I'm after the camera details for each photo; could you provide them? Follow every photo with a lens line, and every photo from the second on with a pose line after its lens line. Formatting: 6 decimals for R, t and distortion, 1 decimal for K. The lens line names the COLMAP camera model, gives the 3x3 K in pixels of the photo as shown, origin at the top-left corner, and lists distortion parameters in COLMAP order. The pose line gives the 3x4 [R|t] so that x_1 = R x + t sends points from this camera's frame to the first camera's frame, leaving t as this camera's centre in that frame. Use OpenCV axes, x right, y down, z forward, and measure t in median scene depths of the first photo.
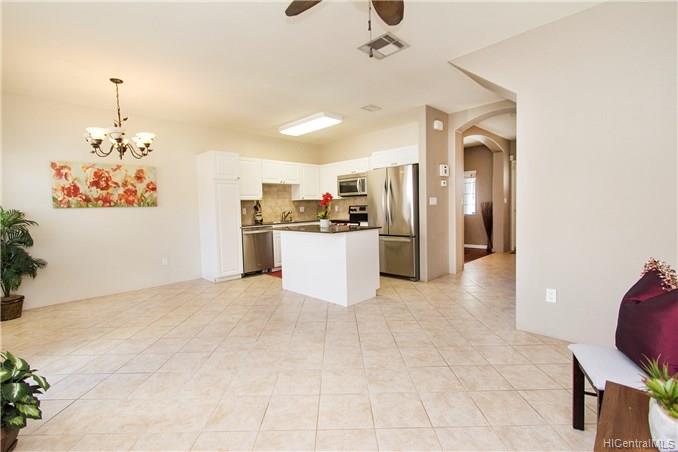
lens RADIAL K [[309.1, 0, 328.3], [0, 309.1, 220.9], [0, 0, 1]] dist [0.005943, -0.001409]
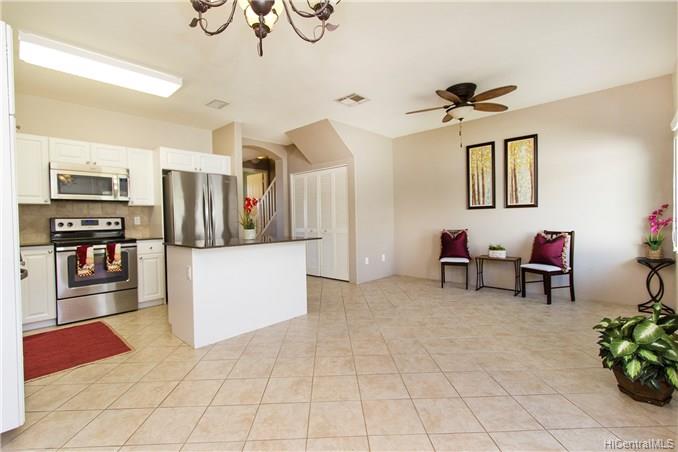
lens RADIAL K [[309.1, 0, 337.0], [0, 309.1, 223.5], [0, 0, 1]] dist [0.005943, -0.001409]
pose [[-0.040896, 0.007391, 0.999136, -0.653649], [0.063637, 0.997962, -0.004778, -0.002685], [-0.997135, 0.063387, -0.041283, 0.632829]]
